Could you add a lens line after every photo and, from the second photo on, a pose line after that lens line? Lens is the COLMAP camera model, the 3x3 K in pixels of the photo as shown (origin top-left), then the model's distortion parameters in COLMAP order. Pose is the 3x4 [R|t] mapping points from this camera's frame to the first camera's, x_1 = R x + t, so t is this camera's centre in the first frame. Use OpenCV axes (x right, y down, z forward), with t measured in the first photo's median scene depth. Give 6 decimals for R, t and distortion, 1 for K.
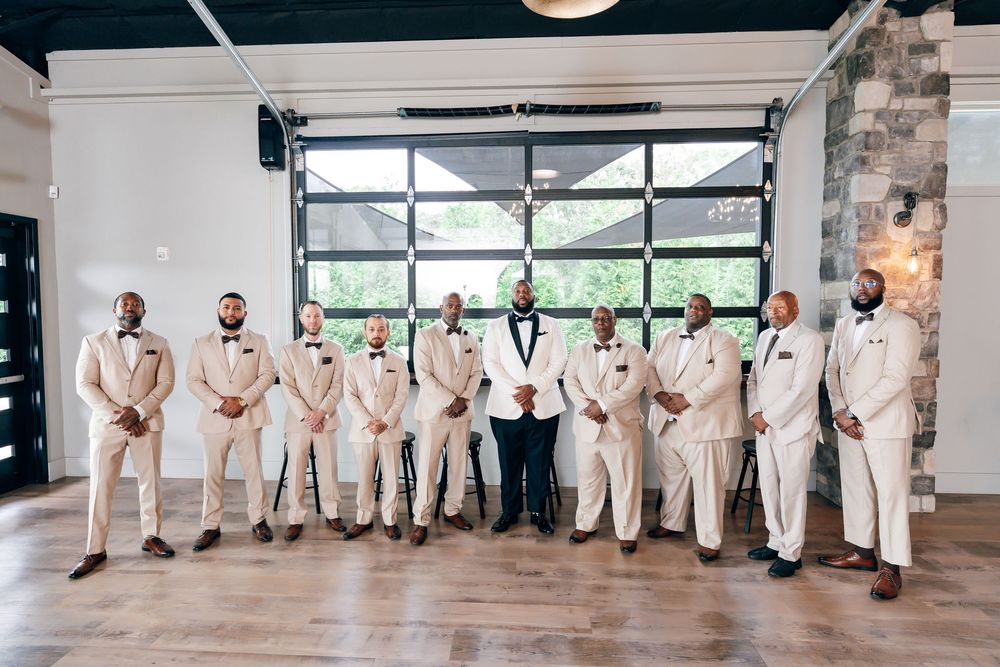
lens RADIAL K [[516.4, 0, 501.5], [0, 516.4, 334.8], [0, 0, 1]] dist [0.006616, 0.001020]
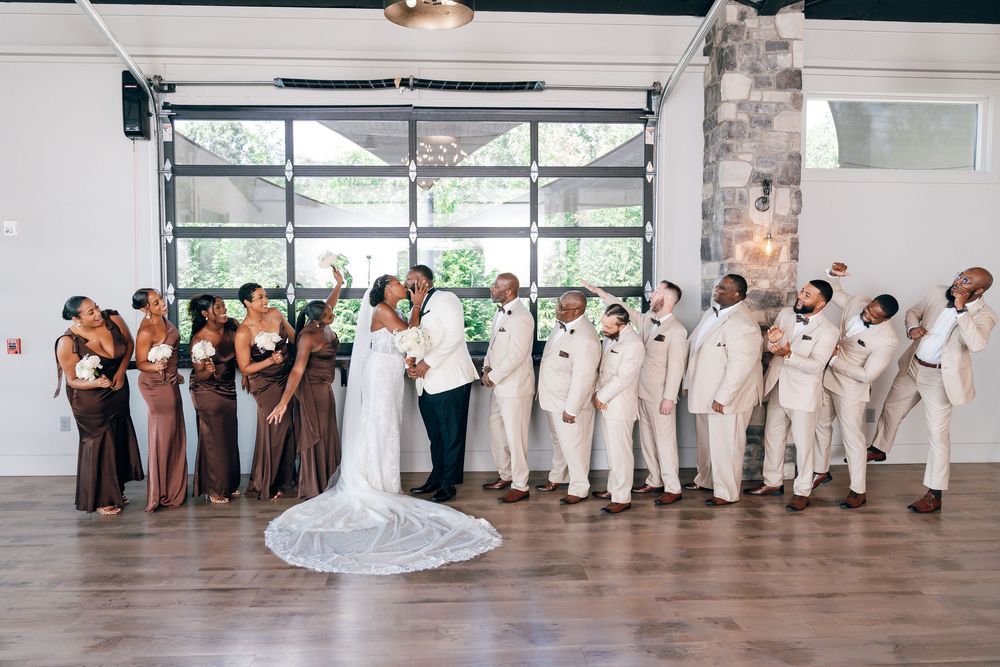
lens RADIAL K [[732.1, 0, 498.6], [0, 732.1, 333.3], [0, 0, 1]] dist [-0.012011, 0.007578]
pose [[0.994767, -0.006568, 0.101957, 0.071548], [0.005857, 0.999956, 0.007276, 0.025324], [-0.102000, -0.006641, 0.994762, -0.392441]]
